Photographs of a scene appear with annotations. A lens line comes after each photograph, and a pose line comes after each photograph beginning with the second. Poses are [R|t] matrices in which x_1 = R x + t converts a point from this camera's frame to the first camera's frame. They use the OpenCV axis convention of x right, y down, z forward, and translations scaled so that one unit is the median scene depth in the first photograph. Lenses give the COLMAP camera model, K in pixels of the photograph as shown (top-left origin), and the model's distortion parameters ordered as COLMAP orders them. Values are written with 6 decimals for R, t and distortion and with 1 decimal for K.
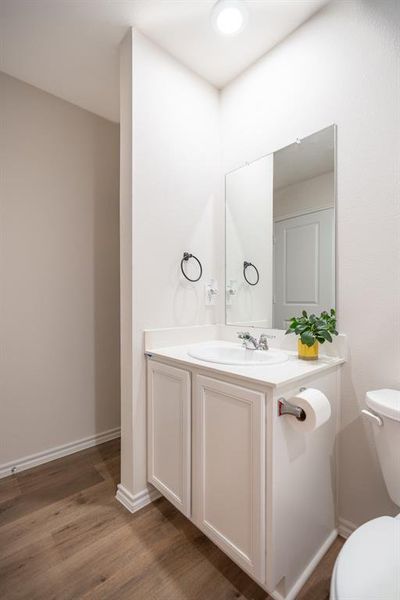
lens RADIAL K [[270.9, 0, 200.0], [0, 270.9, 300.0], [0, 0, 1]] dist [-0.003755, 0.000827]
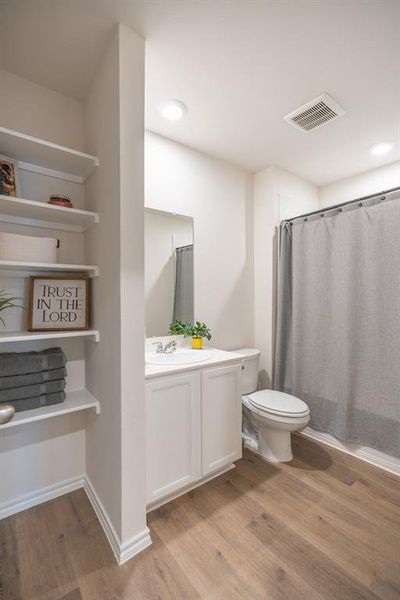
lens RADIAL K [[270.9, 0, 200.0], [0, 270.9, 300.0], [0, 0, 1]] dist [-0.003755, 0.000827]
pose [[0.078396, 0.009607, 0.996876, -1.348772], [-0.000773, 0.999954, -0.009576, -0.085645], [-0.996922, -0.000019, 0.078400, 0.835317]]
